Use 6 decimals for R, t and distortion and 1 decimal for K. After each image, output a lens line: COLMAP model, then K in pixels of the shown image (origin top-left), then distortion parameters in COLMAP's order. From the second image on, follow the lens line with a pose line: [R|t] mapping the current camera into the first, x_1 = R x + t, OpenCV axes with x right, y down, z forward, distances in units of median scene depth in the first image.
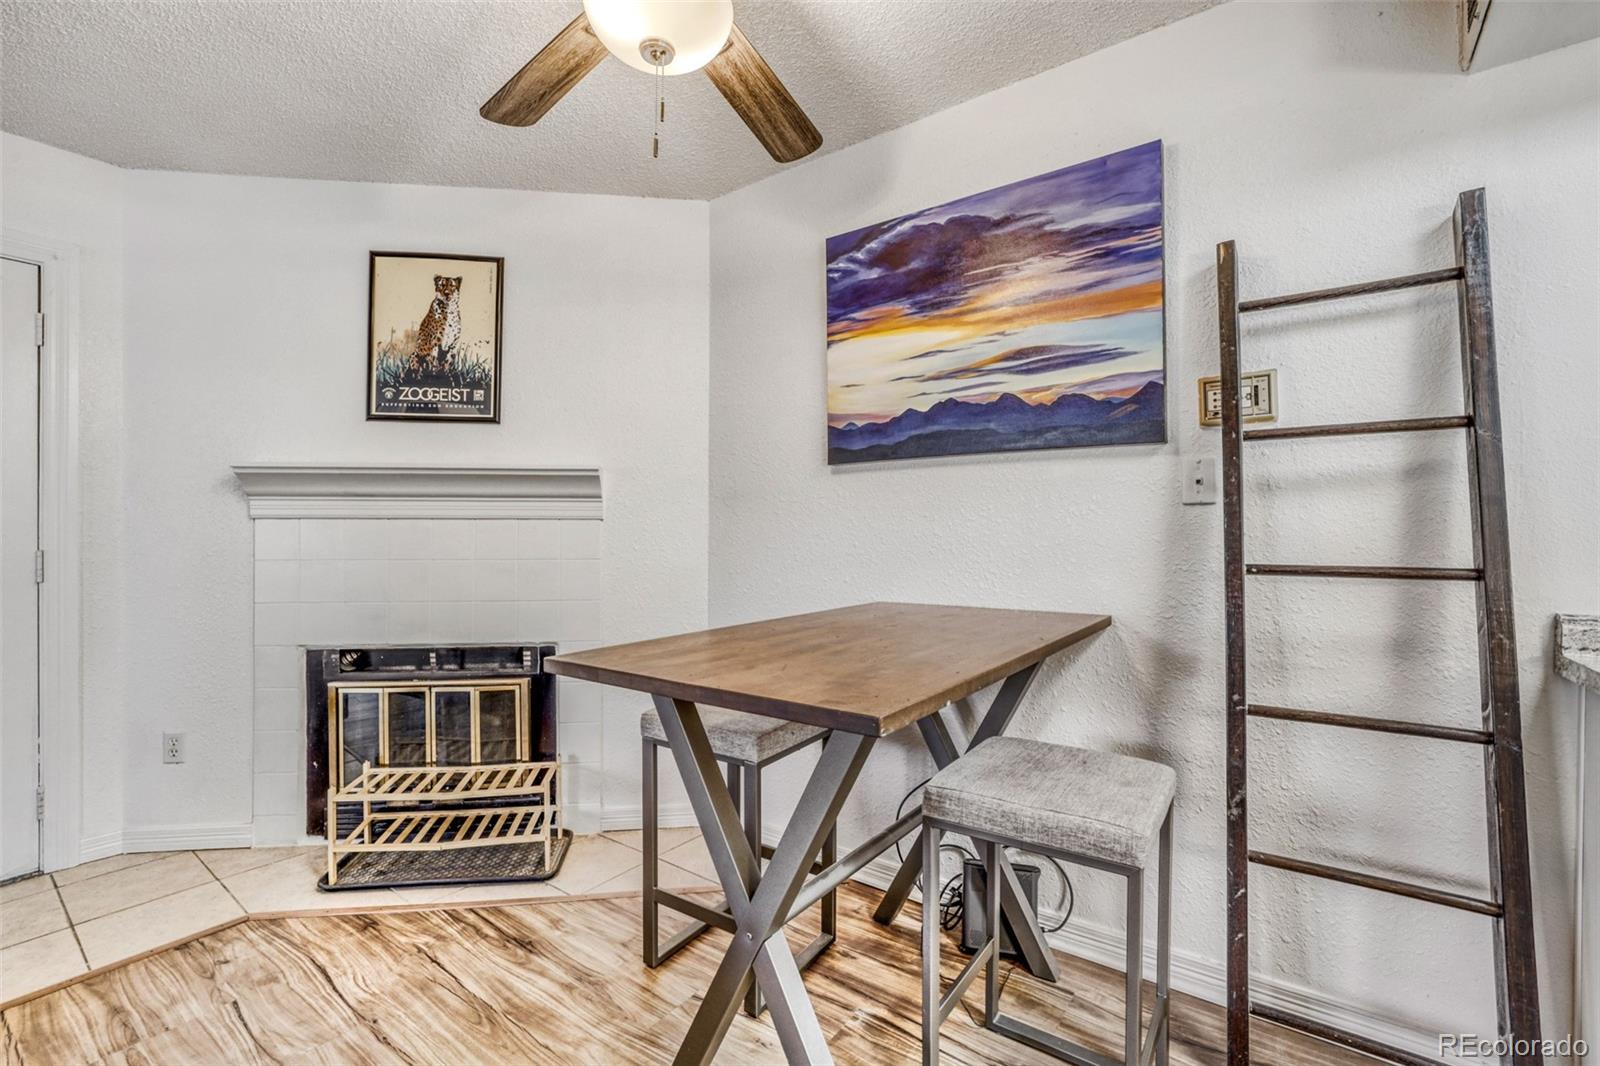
lens RADIAL K [[701.6, 0, 794.3], [0, 701.6, 516.6], [0, 0, 1]] dist [-0.040078, 0.013917]
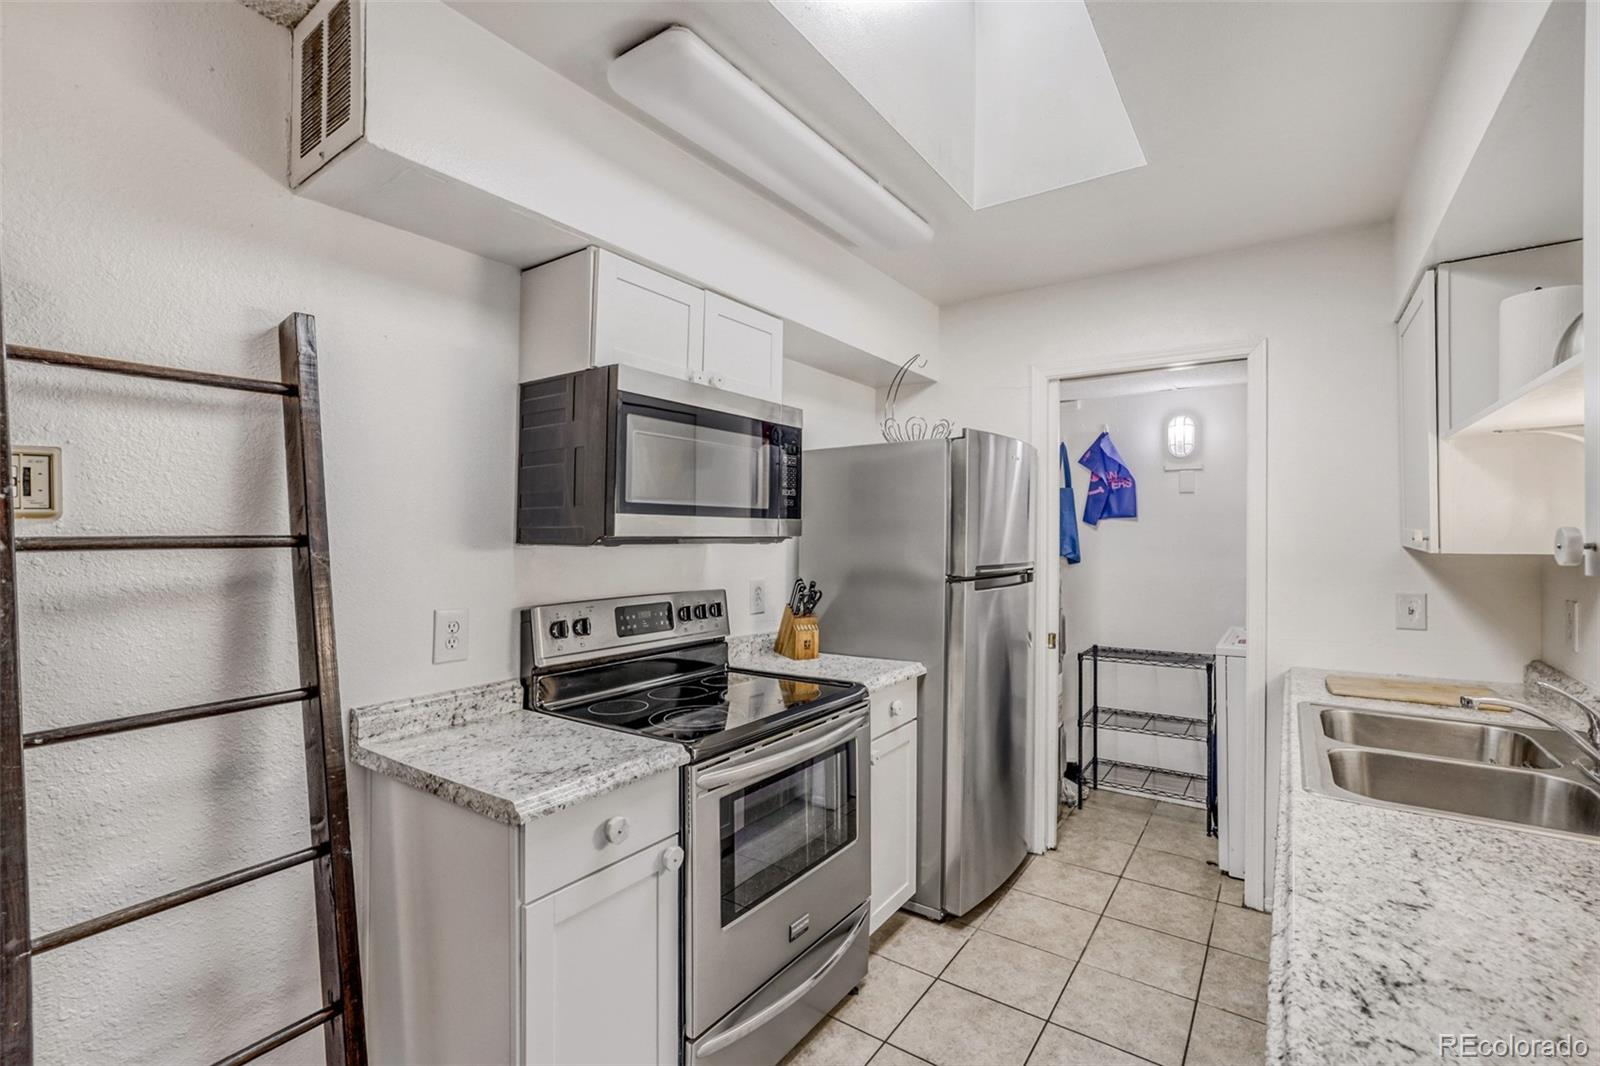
lens RADIAL K [[701.6, 0, 800.0], [0, 701.6, 520.6], [0, 0, 1]] dist [-0.040078, 0.013917]
pose [[-0.031002, 0.013296, 0.999431, -0.040016], [-0.011478, 0.999841, -0.013658, -0.110308], [-0.999453, -0.011895, -0.030845, 0.191972]]
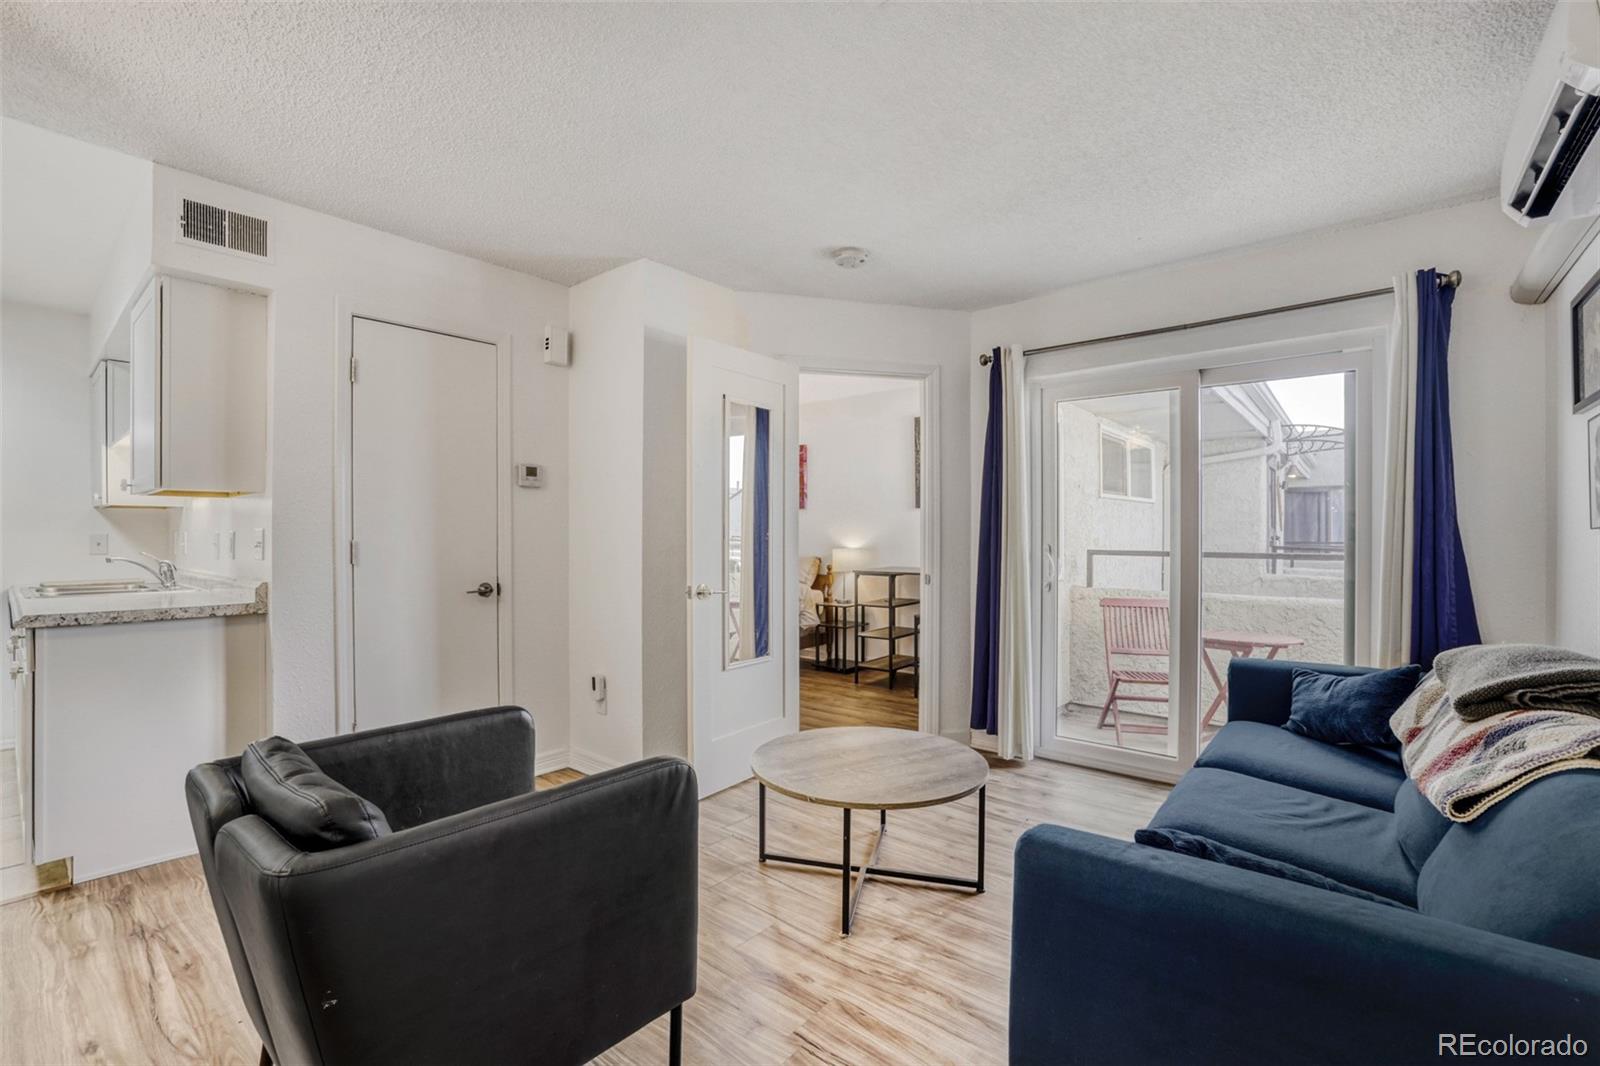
lens RADIAL K [[701.6, 0, 790.2], [0, 701.6, 546.1], [0, 0, 1]] dist [-0.040078, 0.013917]
pose [[-0.997801, 0.000246, 0.066283, -1.097874], [0.000428, 0.999996, 0.002740, 0.019347], [-0.066282, 0.002763, -0.997797, 1.012471]]
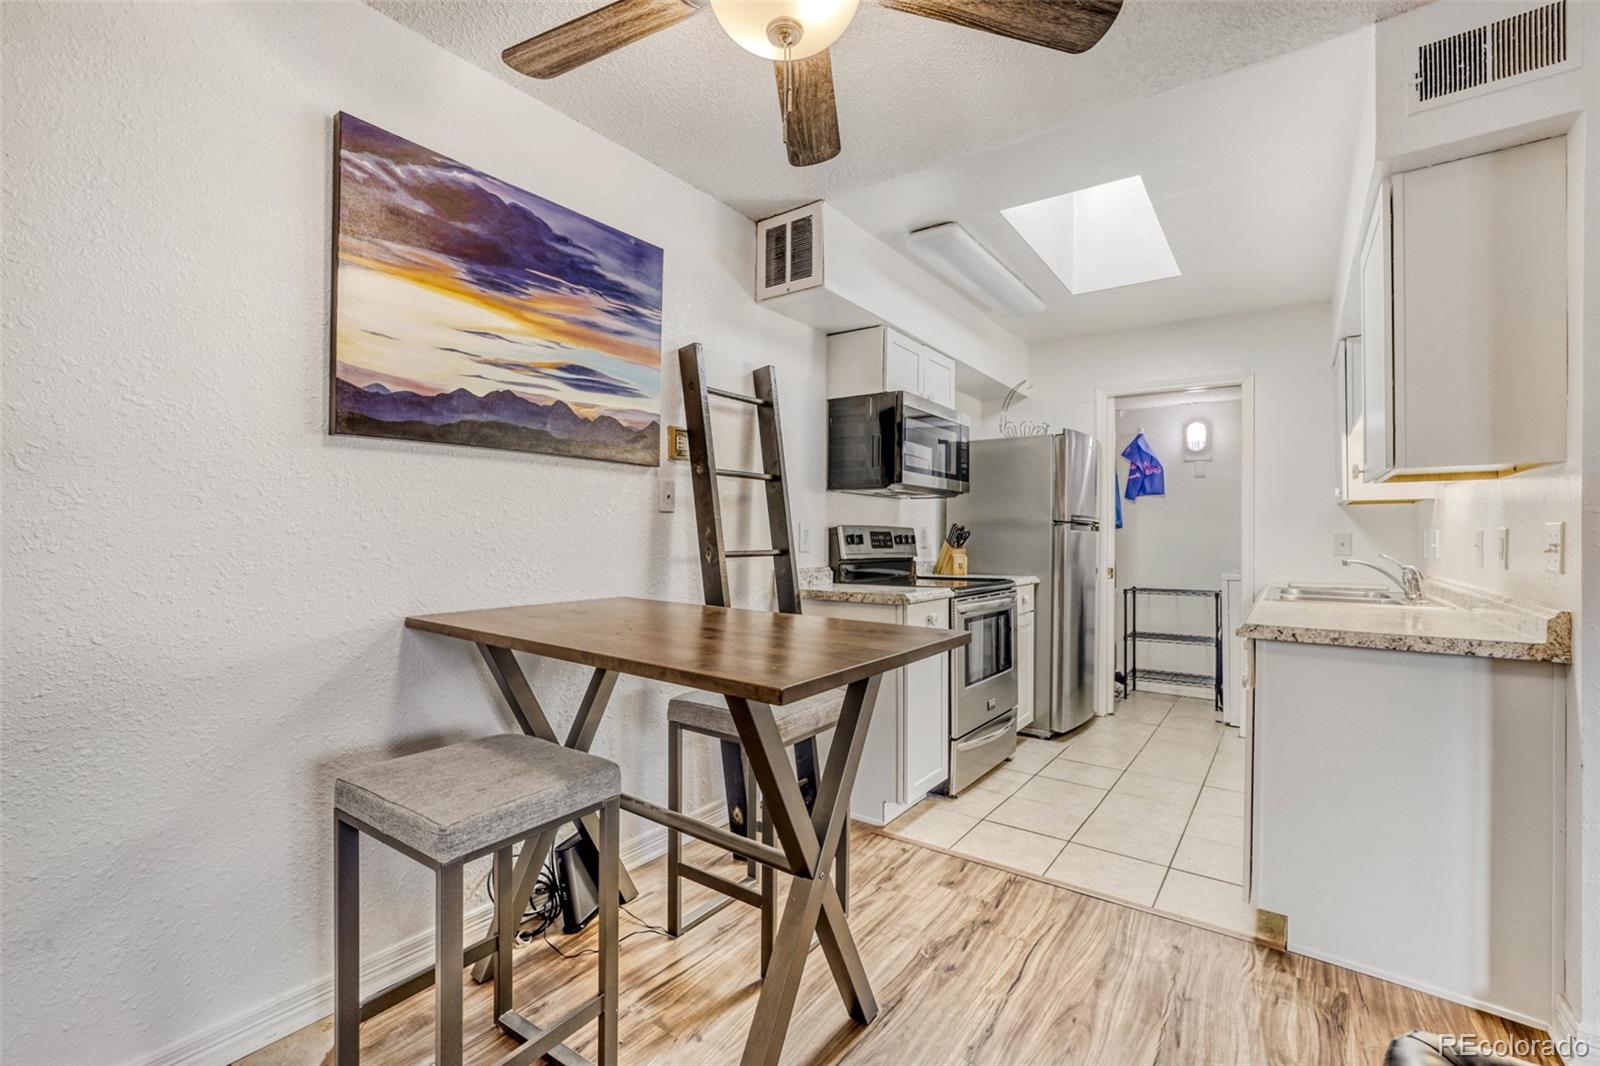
lens RADIAL K [[701.6, 0, 798.2], [0, 701.6, 520.0], [0, 0, 1]] dist [-0.040078, 0.013917]
pose [[-0.021582, 0.021549, 0.999535, -0.757836], [-0.019281, 0.999573, -0.021967, 0.021593], [-0.999581, -0.019747, -0.021158, 0.647997]]
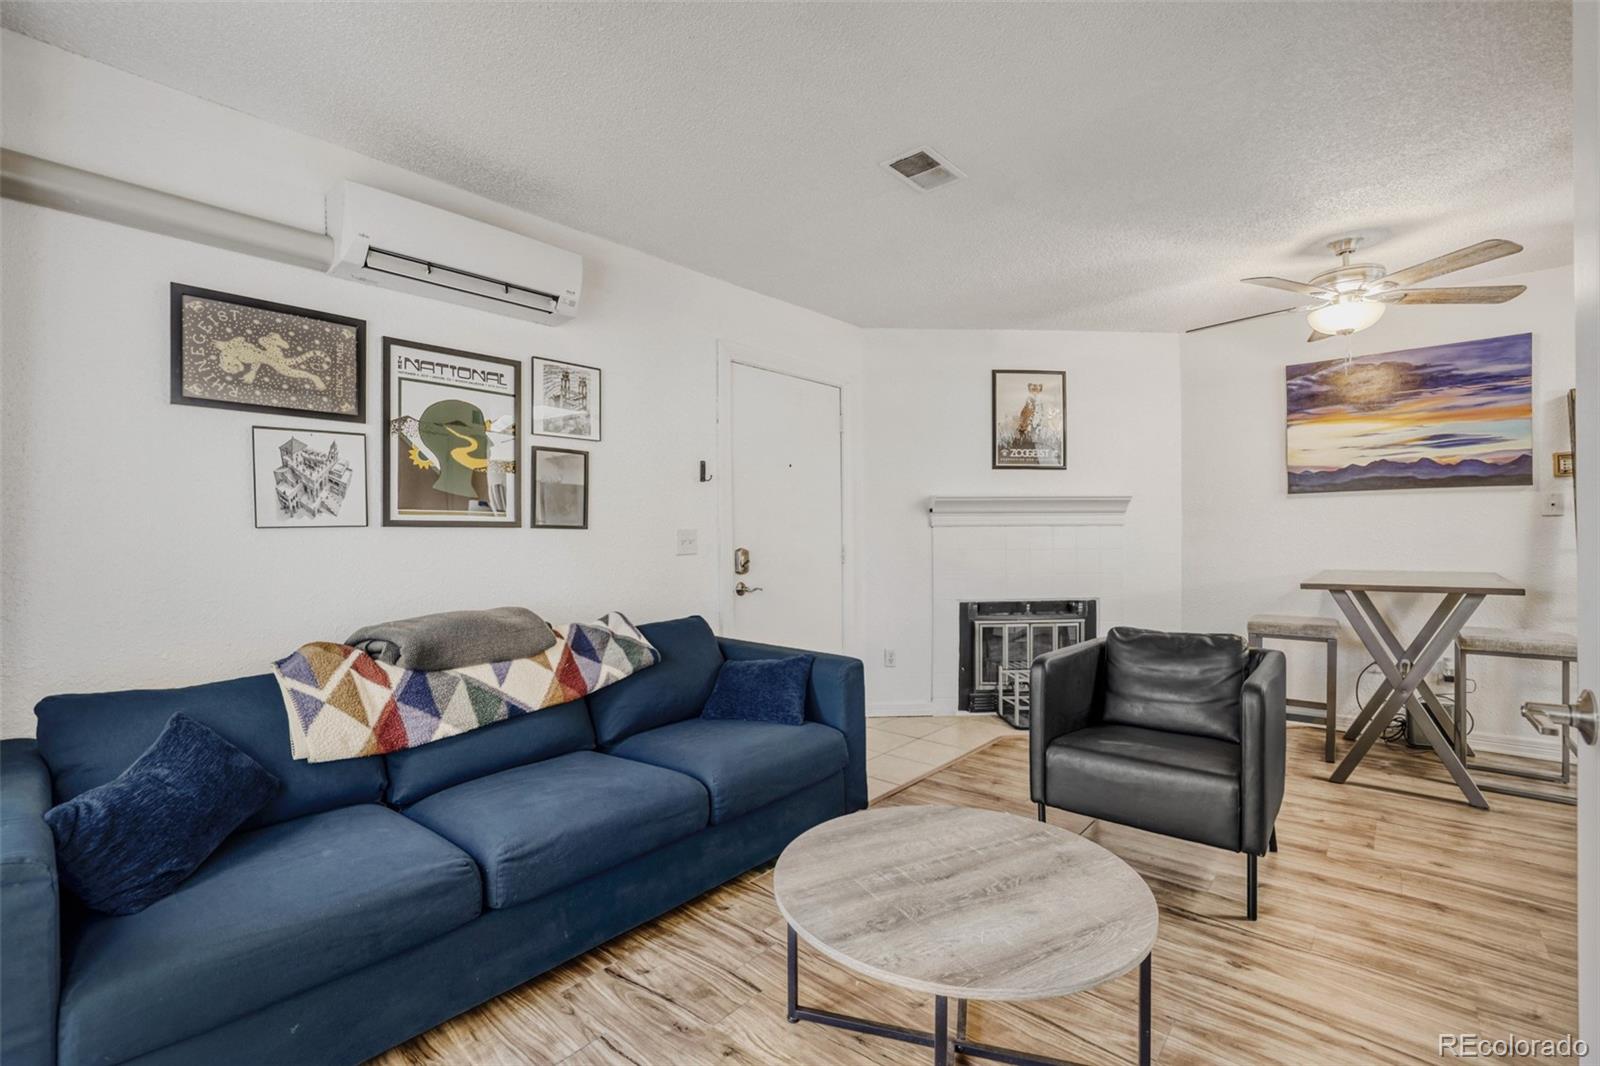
lens RADIAL K [[701.6, 0, 786.8], [0, 701.6, 533.5], [0, 0, 1]] dist [-0.040078, 0.013917]
pose [[0.996827, -0.006195, -0.079361, -1.272382], [0.007216, 0.999895, 0.012581, -0.006070], [0.079274, -0.013113, 0.996767, -0.994512]]
